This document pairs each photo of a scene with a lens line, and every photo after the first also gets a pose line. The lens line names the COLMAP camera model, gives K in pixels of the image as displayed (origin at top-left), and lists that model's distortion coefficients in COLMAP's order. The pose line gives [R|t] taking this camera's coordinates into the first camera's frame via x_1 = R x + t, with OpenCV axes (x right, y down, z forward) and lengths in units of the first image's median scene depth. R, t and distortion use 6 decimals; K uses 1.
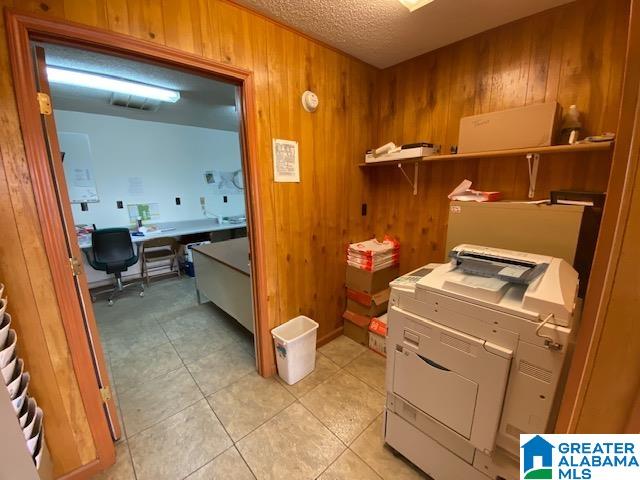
lens RADIAL K [[257.9, 0, 318.2], [0, 257.9, 238.5], [0, 0, 1]] dist [0.016207, -0.021580]
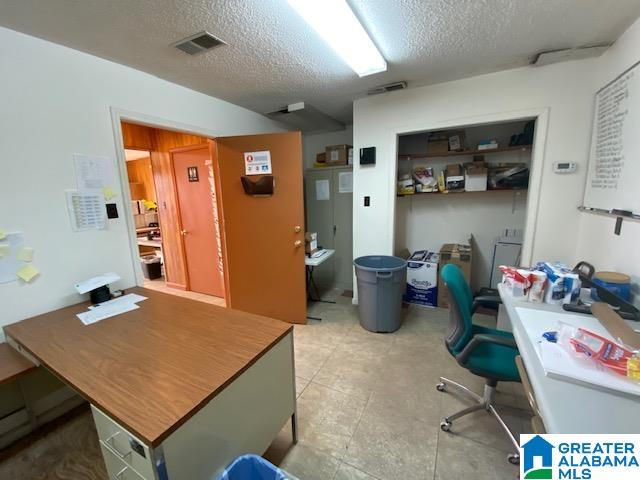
lens RADIAL K [[257.9, 0, 318.2], [0, 257.9, 238.5], [0, 0, 1]] dist [0.016207, -0.021580]
pose [[-0.945954, 0.095726, -0.309850, -0.336340], [-0.026766, 0.929137, 0.368766, -0.229098], [0.323193, 0.357129, -0.876359, 1.118923]]
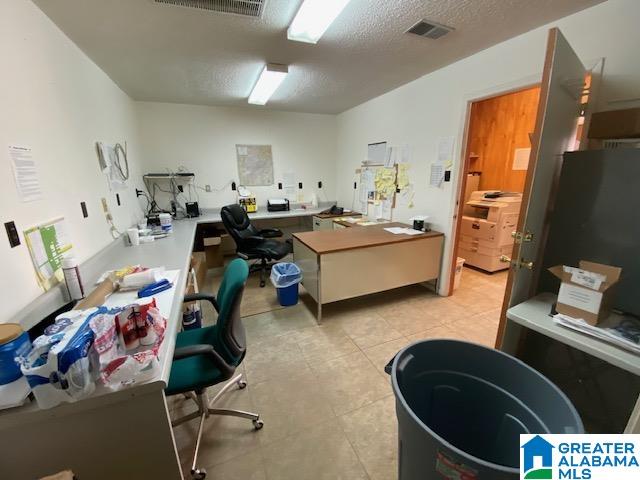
lens RADIAL K [[257.9, 0, 318.2], [0, 257.9, 238.5], [0, 0, 1]] dist [0.016207, -0.021580]
pose [[0.346869, -0.229895, 0.909302, -0.952950], [0.208763, 0.964098, 0.164113, -0.103662], [-0.914385, 0.132903, 0.382410, 0.584368]]
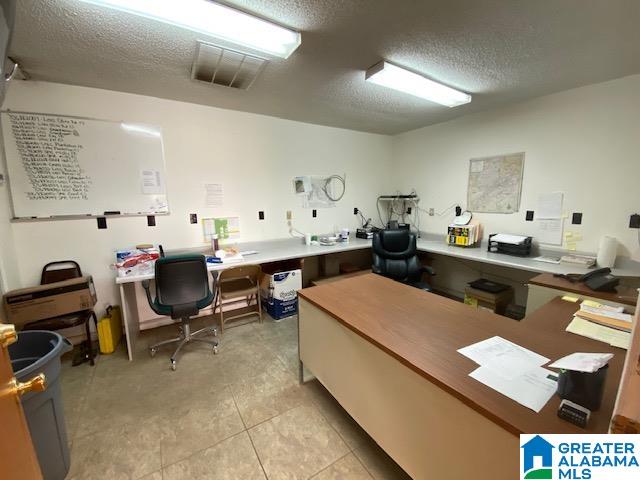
lens RADIAL K [[257.9, 0, 318.2], [0, 257.9, 238.5], [0, 0, 1]] dist [0.016207, -0.021580]
pose [[0.982126, 0.030457, -0.185743, -0.275530], [-0.040915, 0.997770, -0.052731, -0.049390], [0.183723, 0.059388, 0.981182, 0.336213]]
